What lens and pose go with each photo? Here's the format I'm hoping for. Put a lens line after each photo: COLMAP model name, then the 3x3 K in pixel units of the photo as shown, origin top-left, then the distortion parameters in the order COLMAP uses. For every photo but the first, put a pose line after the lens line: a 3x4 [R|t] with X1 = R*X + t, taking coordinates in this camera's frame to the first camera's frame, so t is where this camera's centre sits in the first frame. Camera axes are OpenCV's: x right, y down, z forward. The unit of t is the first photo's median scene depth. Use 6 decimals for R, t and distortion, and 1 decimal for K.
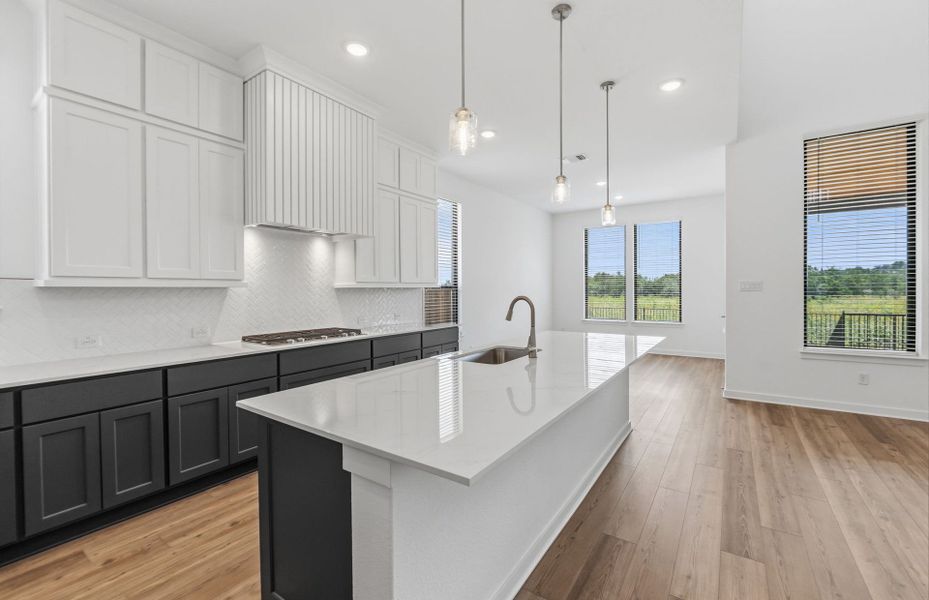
lens RADIAL K [[389.8, 0, 464.7], [0, 389.8, 293.8], [0, 0, 1]] dist [-0.005917, -0.000022]
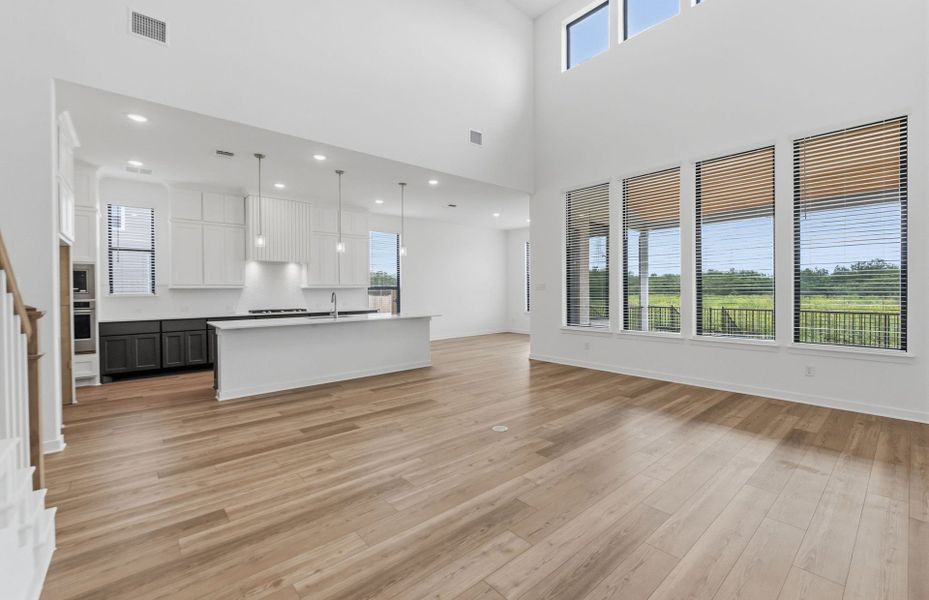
lens RADIAL K [[389.8, 0, 459.4], [0, 389.8, 292.7], [0, 0, 1]] dist [-0.005917, -0.000022]
pose [[0.967533, 0.002383, -0.252733, 0.489990], [-0.000697, 0.999977, 0.006763, -0.003312], [0.252743, -0.006367, 0.967513, -0.356395]]
